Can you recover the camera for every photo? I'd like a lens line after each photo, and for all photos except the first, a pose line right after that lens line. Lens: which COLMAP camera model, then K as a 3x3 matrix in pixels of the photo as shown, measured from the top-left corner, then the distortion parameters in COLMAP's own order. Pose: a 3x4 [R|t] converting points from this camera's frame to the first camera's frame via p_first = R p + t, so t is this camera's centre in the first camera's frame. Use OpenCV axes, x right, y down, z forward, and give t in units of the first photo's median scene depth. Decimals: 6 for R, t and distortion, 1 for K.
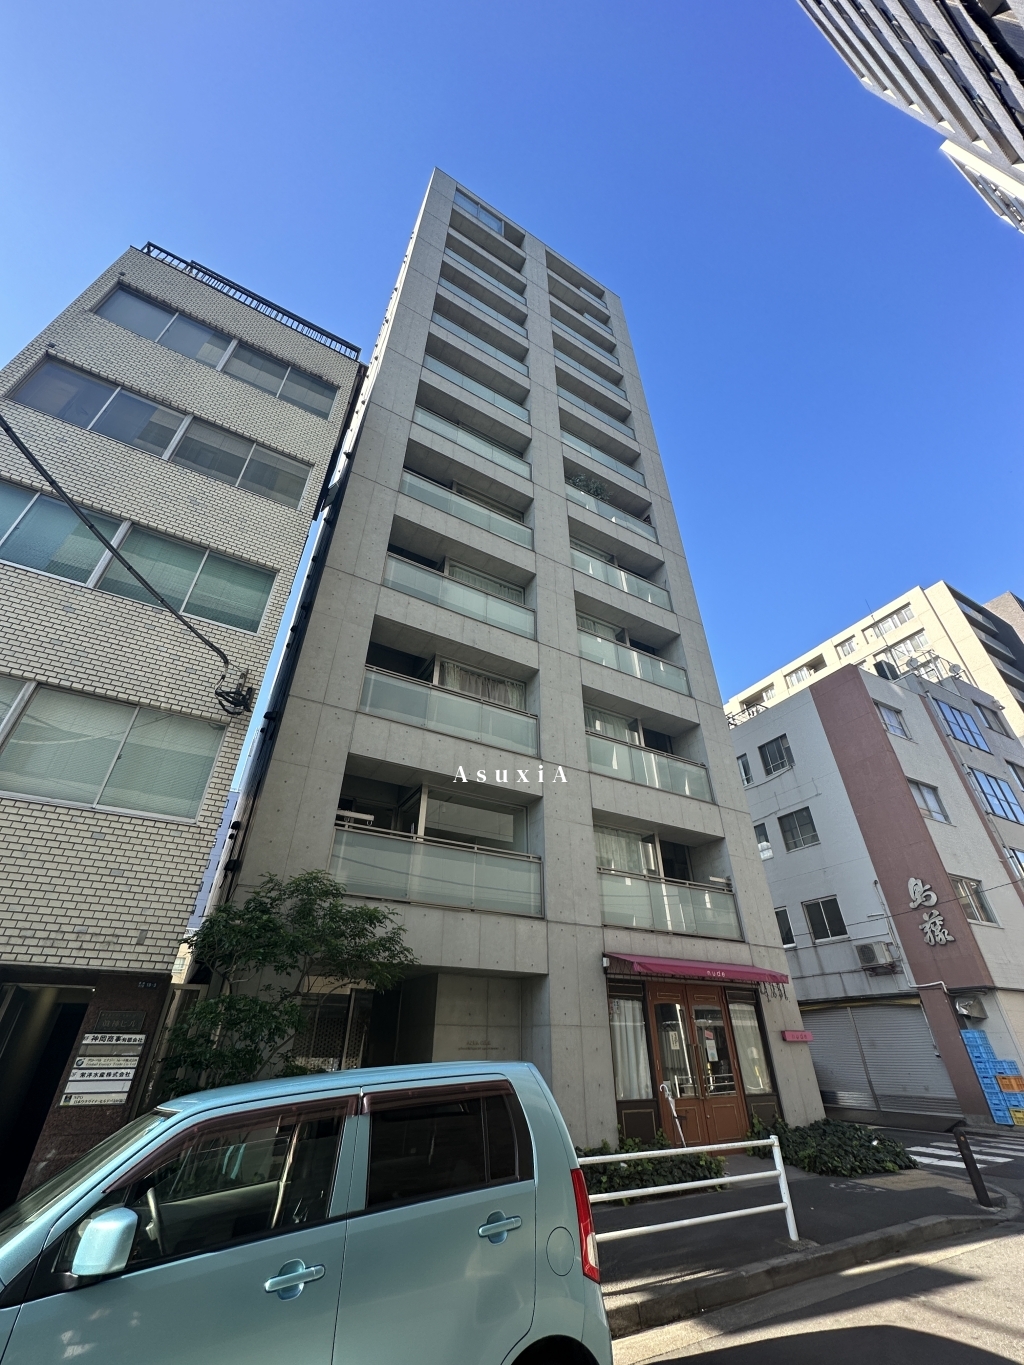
lens RADIAL K [[545.0, 0, 515.2], [0, 545.0, 686.7], [0, 0, 1]] dist [-0.001720, -0.000034]
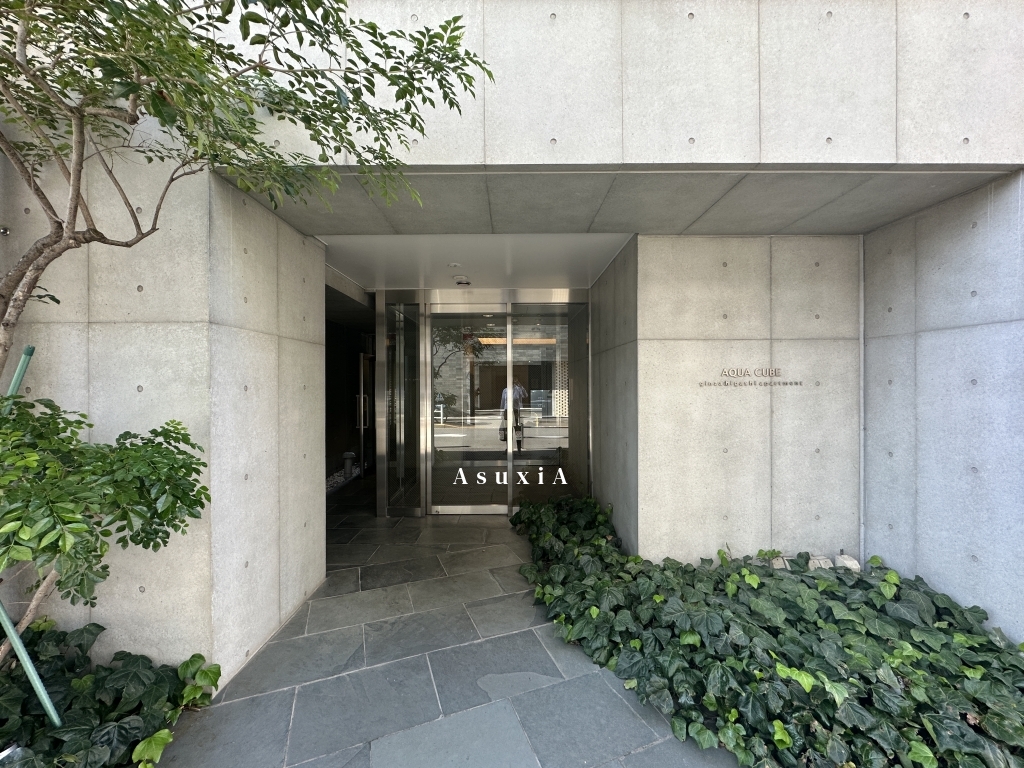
lens RADIAL K [[408.8, 0, 514.7], [0, 408.8, 383.4], [0, 0, 1]] dist [-0.001720, -0.000034]
pose [[0.873200, -0.002917, -0.487354, -0.071657], [0.273557, 0.830530, 0.485166, 0.448441], [0.403347, -0.556966, 0.726017, 0.678357]]
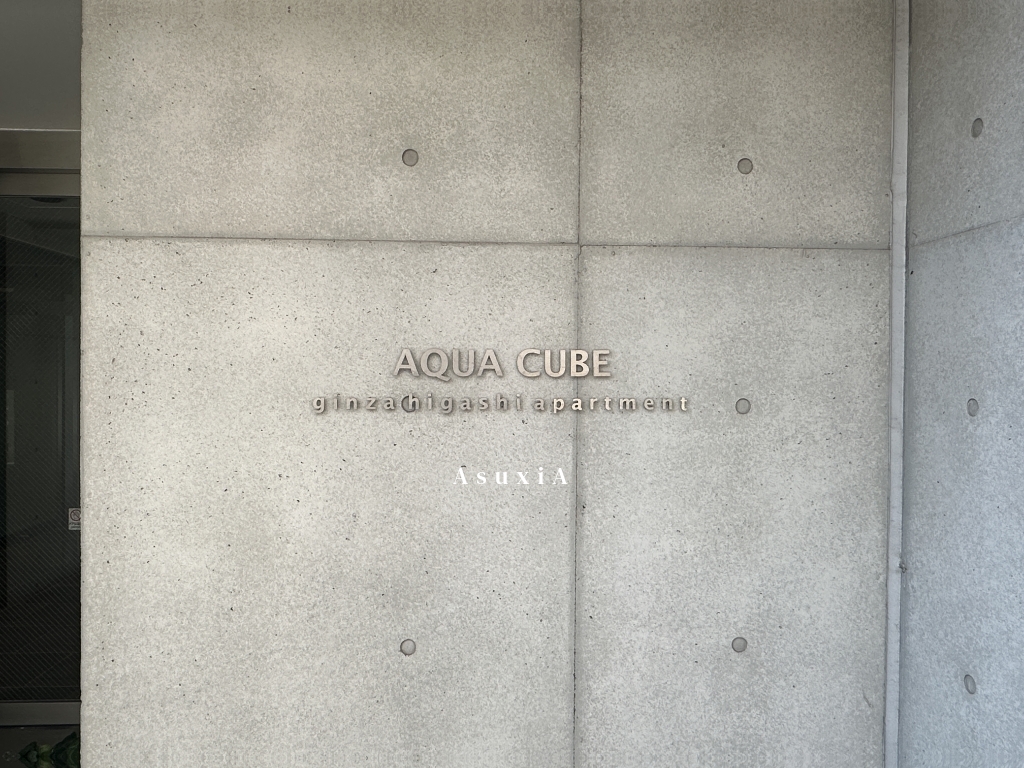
lens RADIAL K [[715.4, 0, 511.8], [0, 715.4, 383.7], [0, 0, 1]] dist [-0.002151, -0.003081]
pose [[0.892837, 0.011431, -0.450234, 0.004387], [0.244846, 0.826726, 0.506532, 0.572129], [0.378011, -0.562489, 0.735333, 0.873495]]
